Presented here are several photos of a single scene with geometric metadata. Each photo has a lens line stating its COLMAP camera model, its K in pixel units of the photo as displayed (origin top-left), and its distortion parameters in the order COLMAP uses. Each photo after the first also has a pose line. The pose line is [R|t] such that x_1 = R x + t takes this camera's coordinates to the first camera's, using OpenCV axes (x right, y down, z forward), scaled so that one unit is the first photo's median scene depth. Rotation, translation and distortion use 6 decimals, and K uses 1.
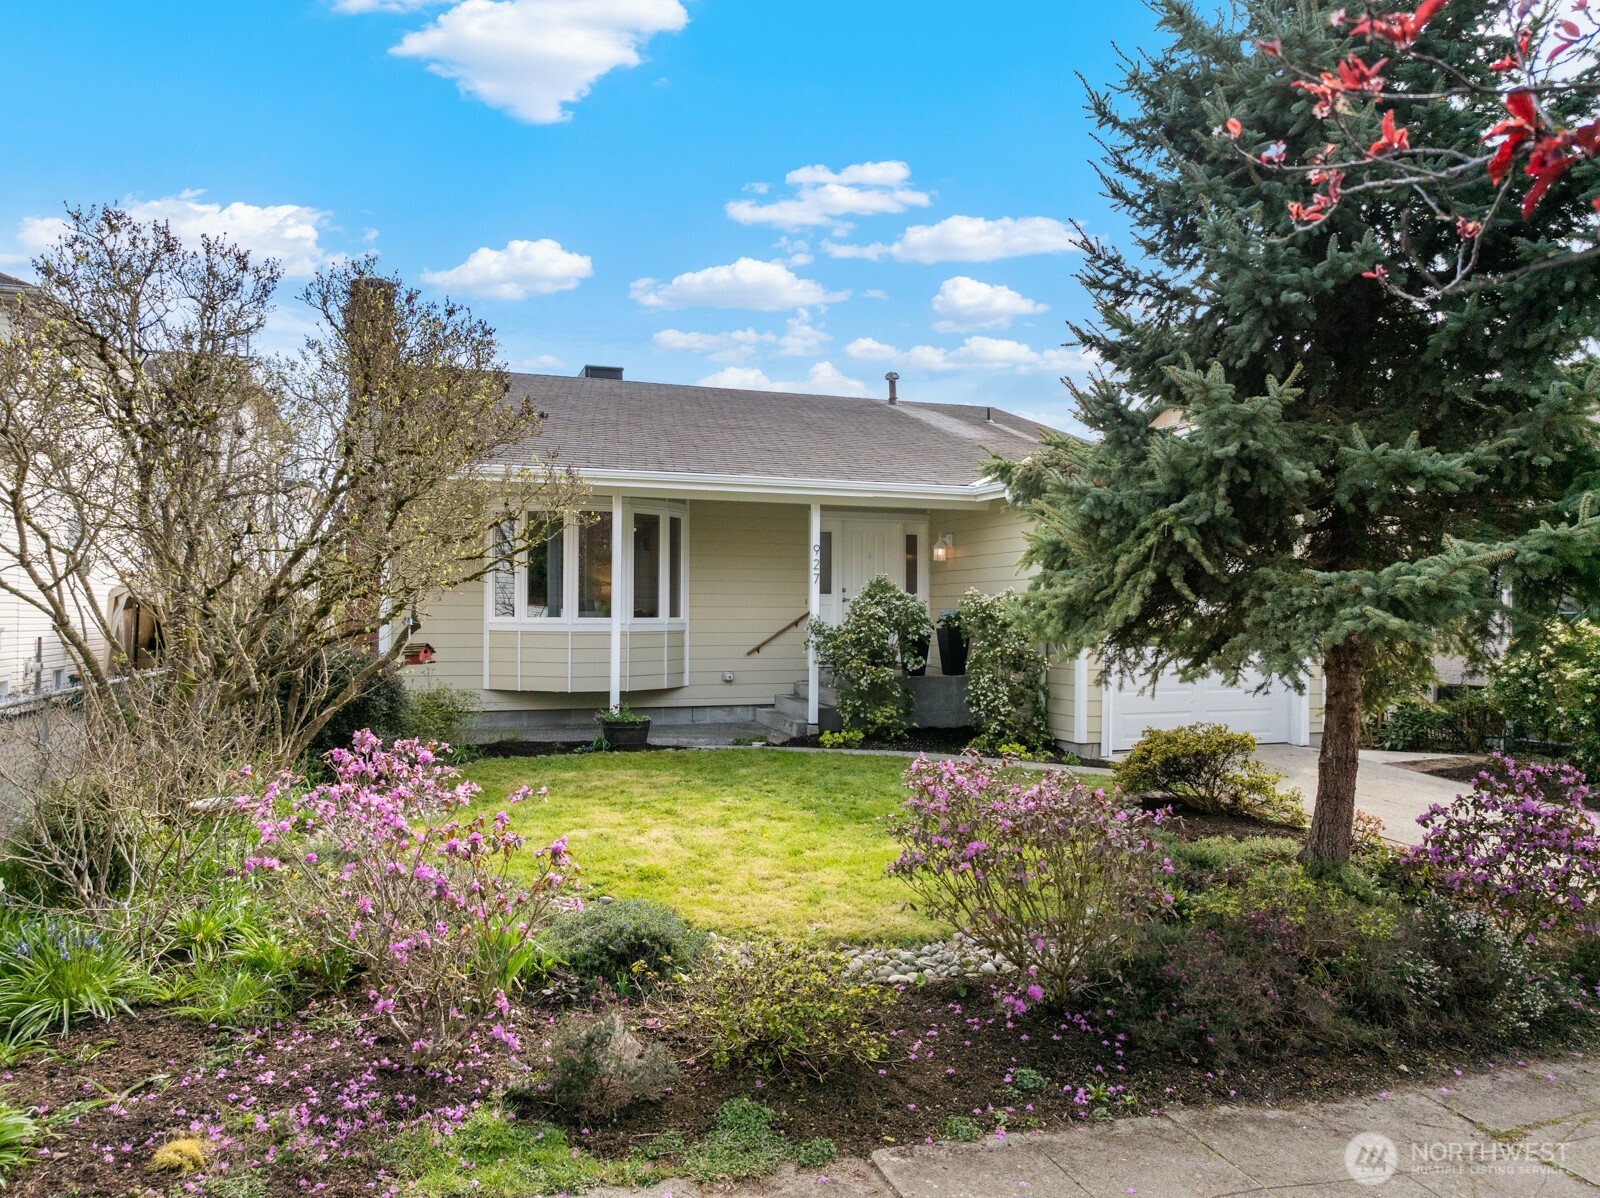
lens RADIAL K [[1127.9, 0, 800.0], [0, 1127.9, 599.0], [0, 0, 1]] dist [-0.088795, 0.052397]
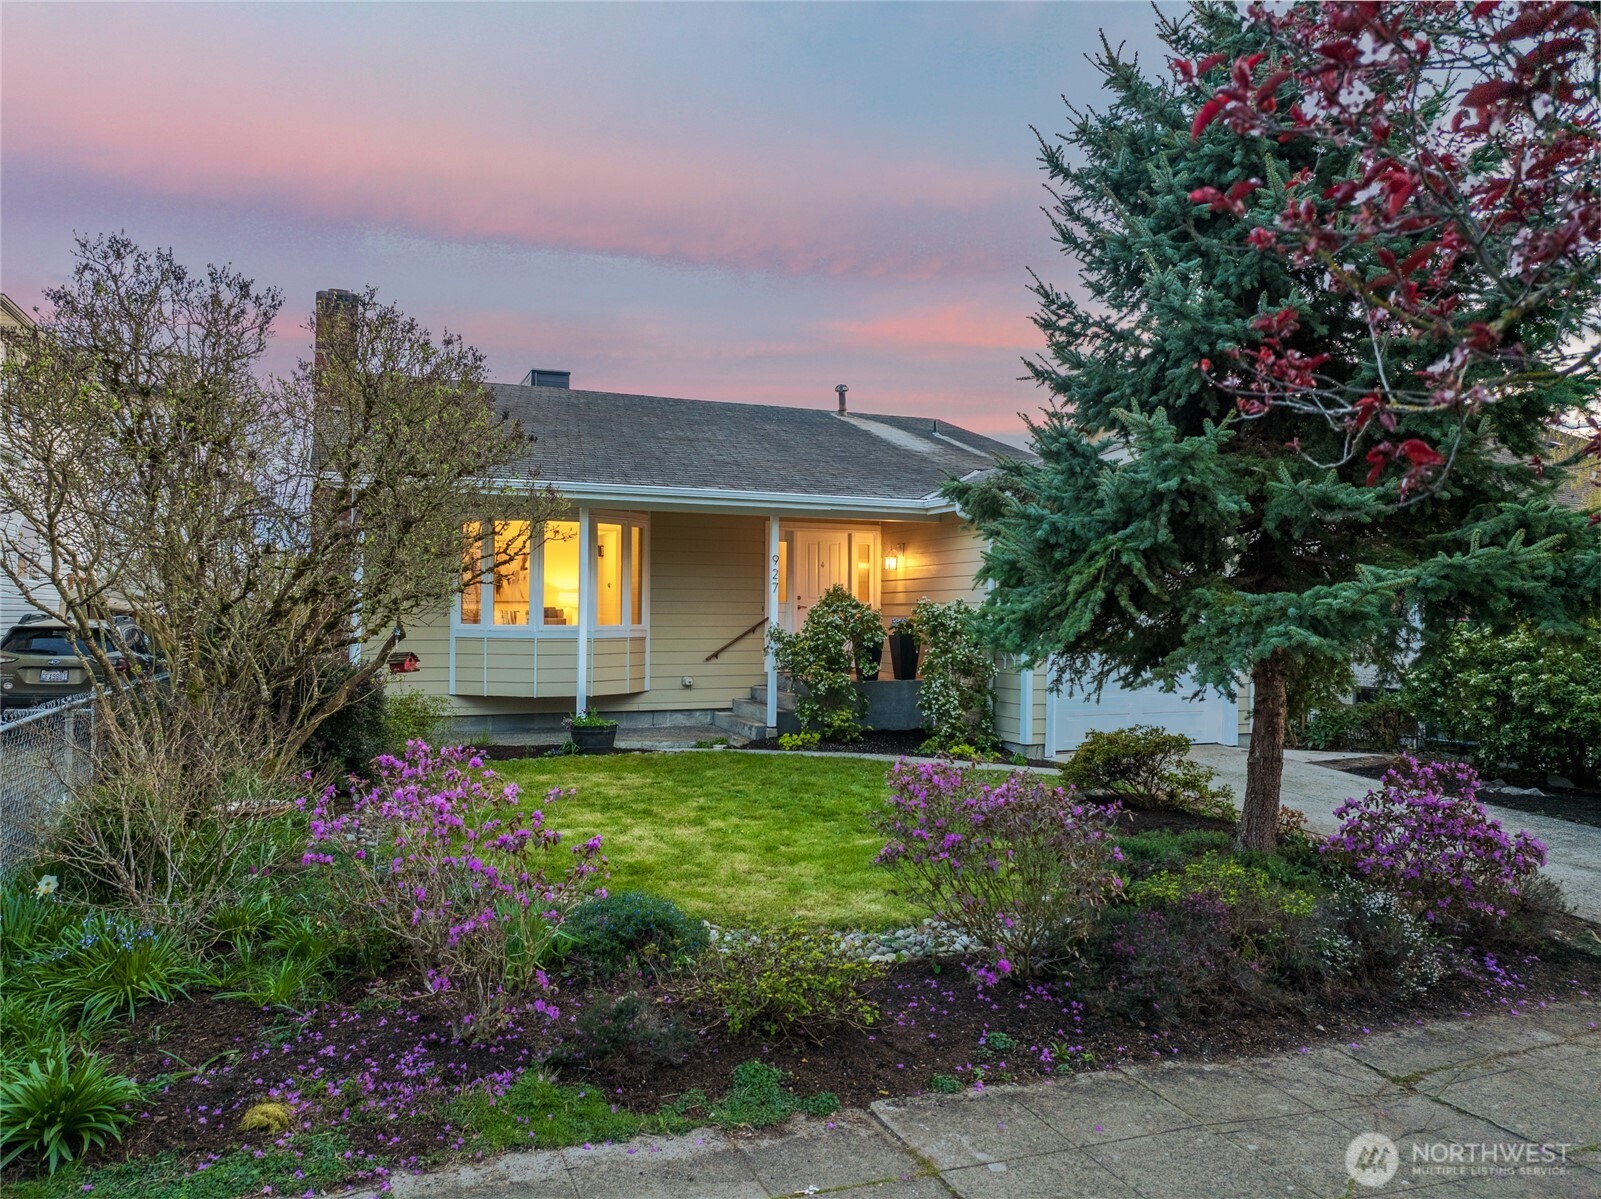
lens RADIAL K [[1128.6, 0, 800.5], [0, 1128.6, 599.5], [0, 0, 1]] dist [-0.088795, 0.052397]
pose [[0.998386, 0.002142, 0.056753, -0.048570], [-0.002143, 0.999998, -0.000038, -0.016304], [-0.056753, -0.000084, 0.998388, -0.098875]]
